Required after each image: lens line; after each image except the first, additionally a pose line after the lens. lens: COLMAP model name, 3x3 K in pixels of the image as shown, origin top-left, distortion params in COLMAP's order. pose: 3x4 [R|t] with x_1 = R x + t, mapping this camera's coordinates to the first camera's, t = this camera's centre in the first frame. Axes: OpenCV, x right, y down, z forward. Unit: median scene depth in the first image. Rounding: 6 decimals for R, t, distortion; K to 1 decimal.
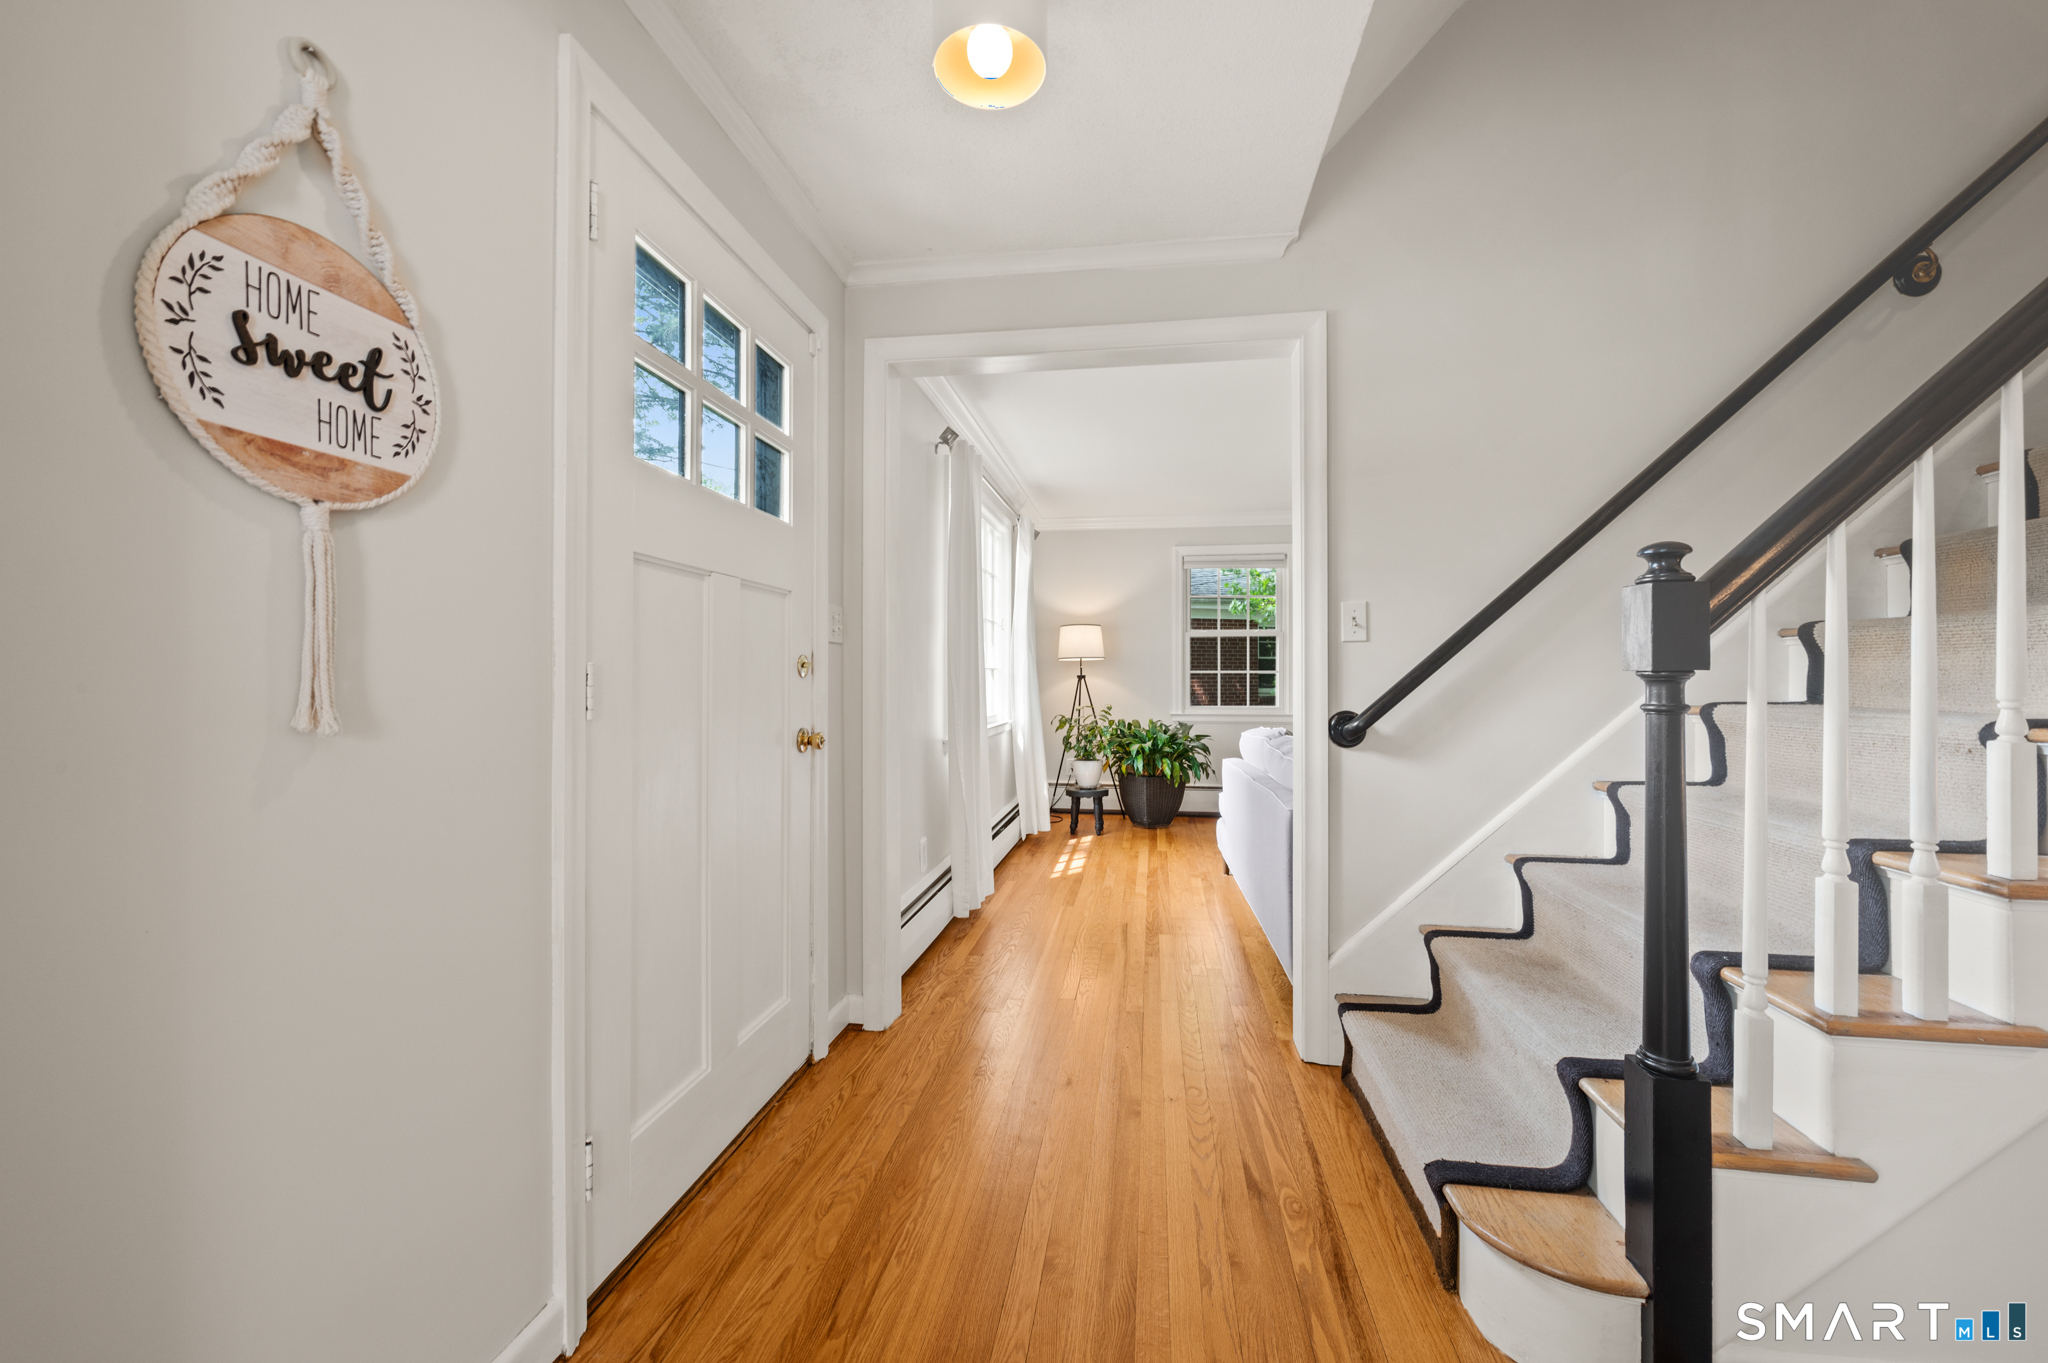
lens RADIAL K [[829.0, 0, 1027.5], [0, 829.0, 674.2], [0, 0, 1]] dist [-0.001833, -0.000024]
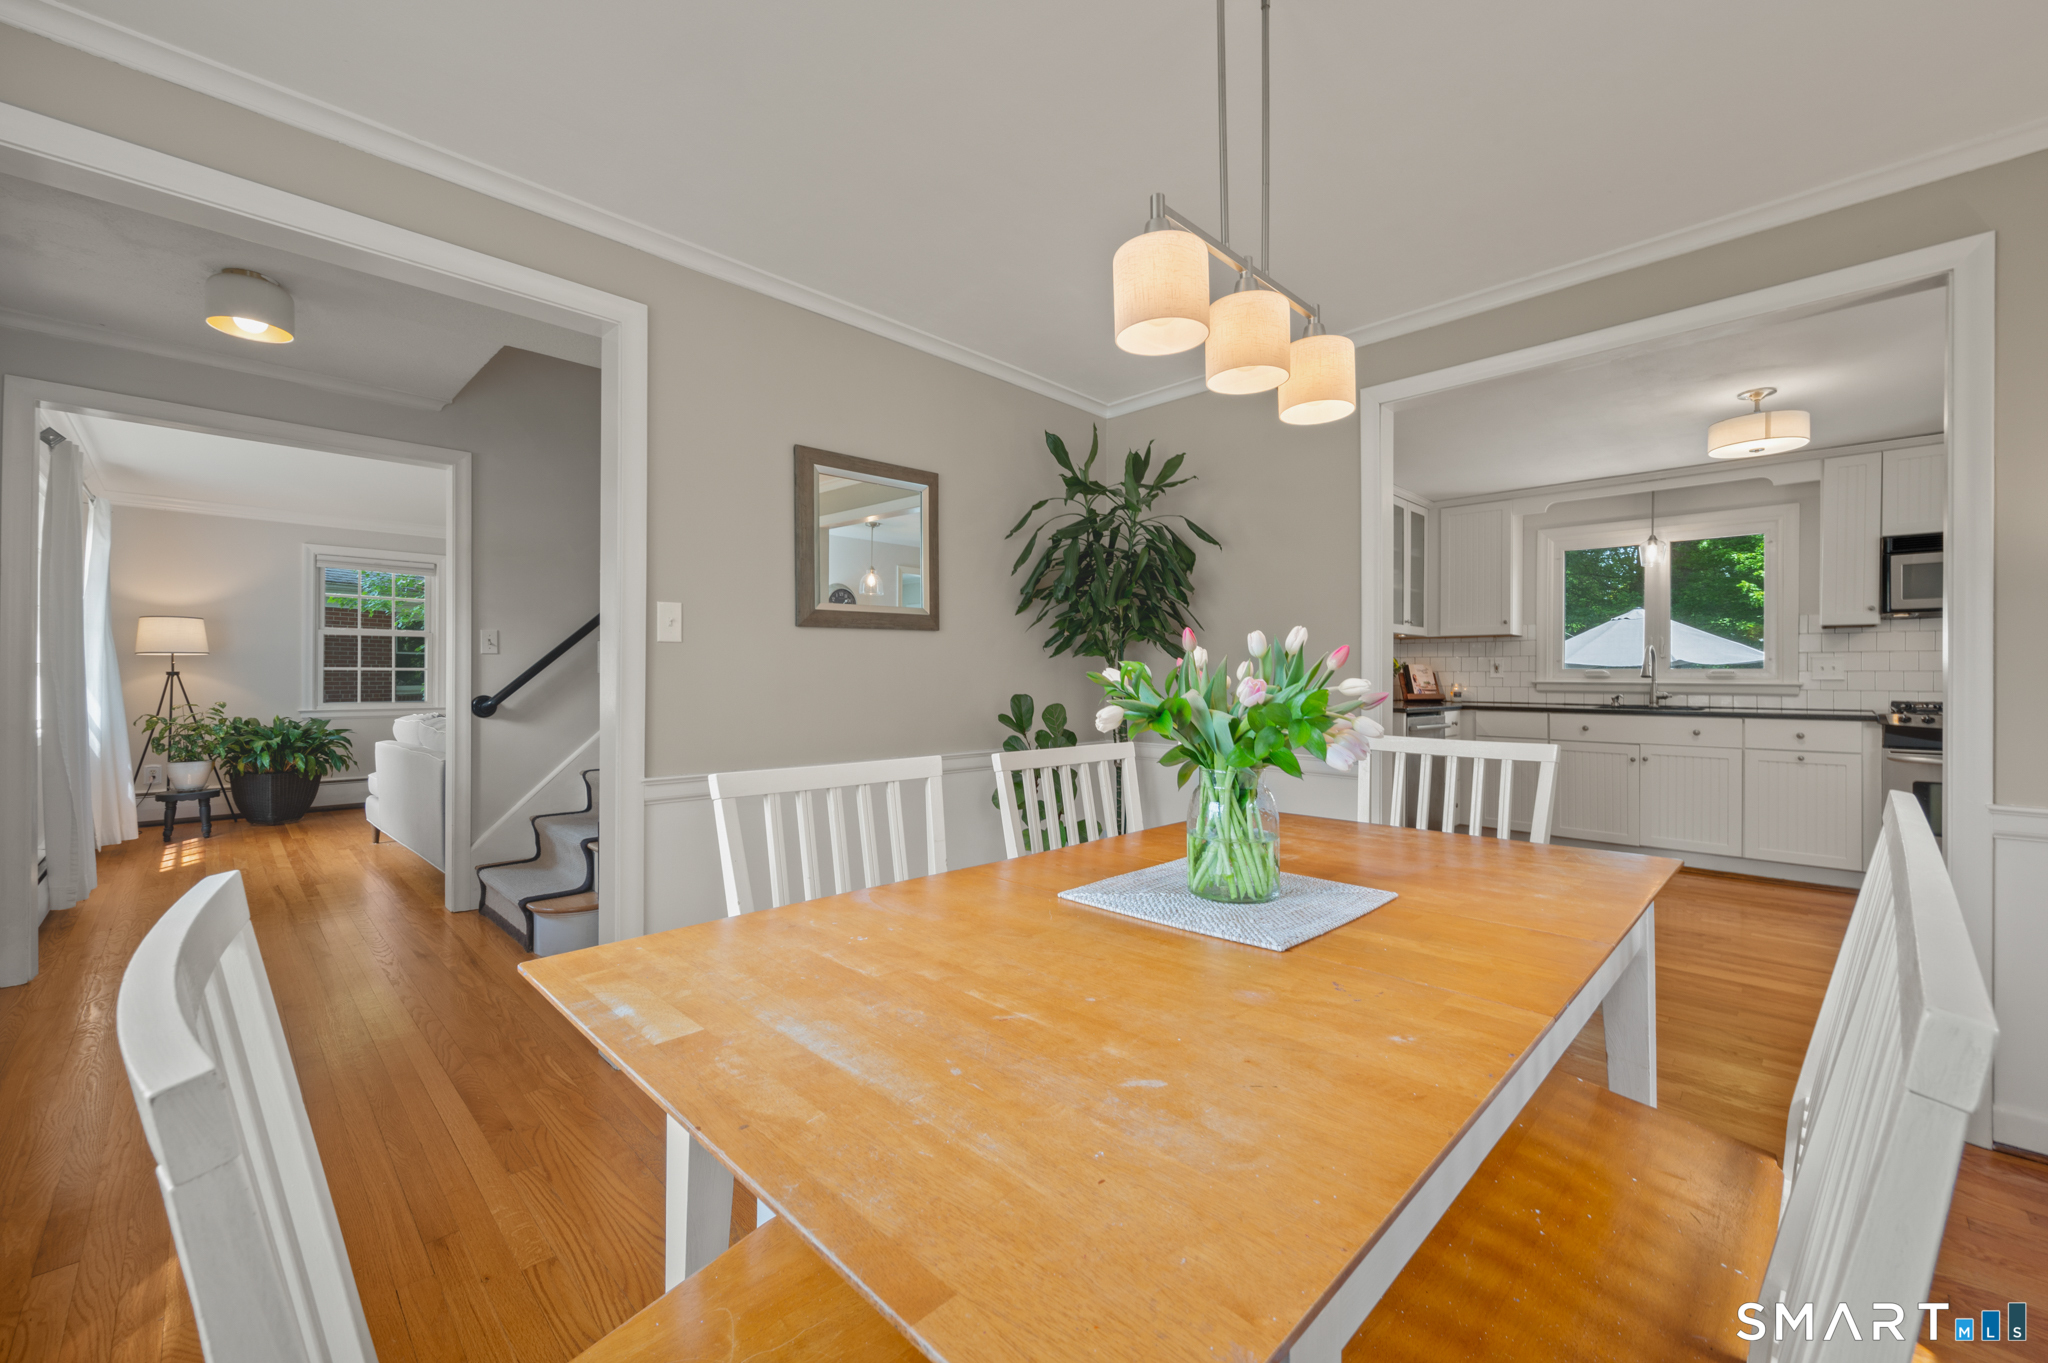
lens RADIAL K [[829.0, 0, 1027.5], [0, 829.0, 674.2], [0, 0, 1]] dist [-0.001833, -0.000024]
pose [[0.599285, 0.002460, 0.800532, -0.109981], [-0.004748, 0.999989, 0.000482, -0.001009], [-0.800522, -0.004089, 0.599290, -0.328181]]
